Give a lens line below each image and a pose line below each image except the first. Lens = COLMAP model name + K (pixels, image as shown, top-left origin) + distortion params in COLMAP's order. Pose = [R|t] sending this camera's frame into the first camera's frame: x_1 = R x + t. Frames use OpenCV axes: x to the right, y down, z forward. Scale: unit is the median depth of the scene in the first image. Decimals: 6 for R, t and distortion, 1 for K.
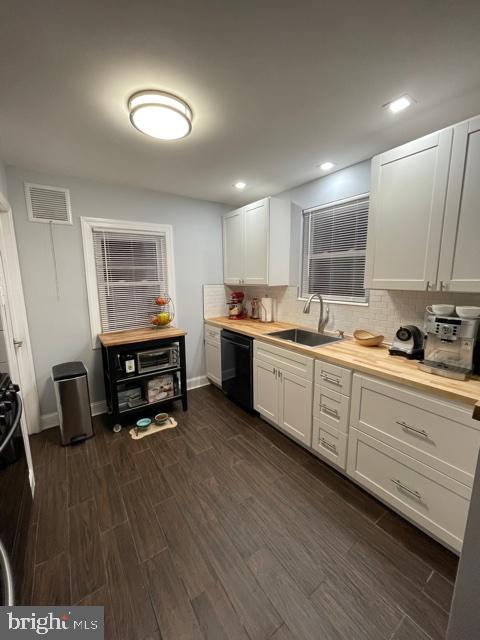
lens RADIAL K [[257.3, 0, 239.2], [0, 257.3, 319.3], [0, 0, 1]] dist [-0.005041, 0.001919]
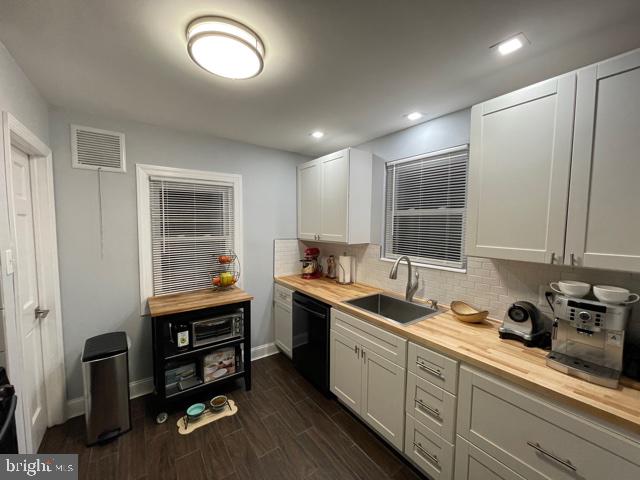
lens RADIAL K [[257.3, 0, 318.3], [0, 257.3, 242.5], [0, 0, 1]] dist [-0.005041, 0.001919]
pose [[0.999554, 0.016347, 0.024973, -0.012170], [-0.013982, 0.995652, -0.092101, -0.061430], [-0.026370, 0.091710, 0.995436, 0.138828]]
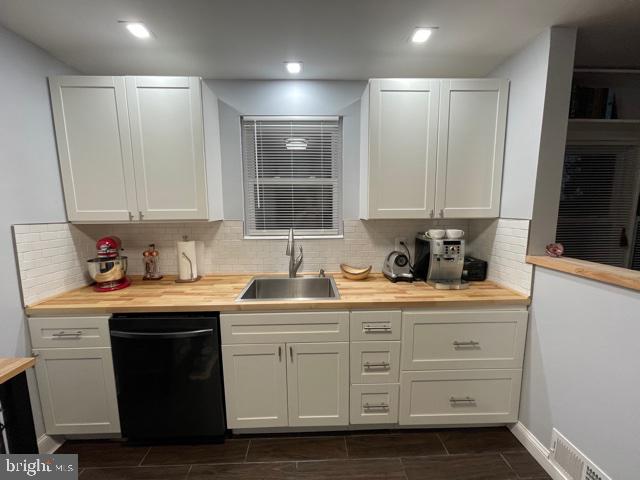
lens RADIAL K [[257.3, 0, 319.1], [0, 257.3, 242.0], [0, 0, 1]] dist [-0.005041, 0.001919]
pose [[0.537375, -0.105809, 0.836679, -0.313283], [0.141962, 0.989290, 0.033931, -0.075420], [-0.831309, 0.100543, 0.546641, 0.519649]]
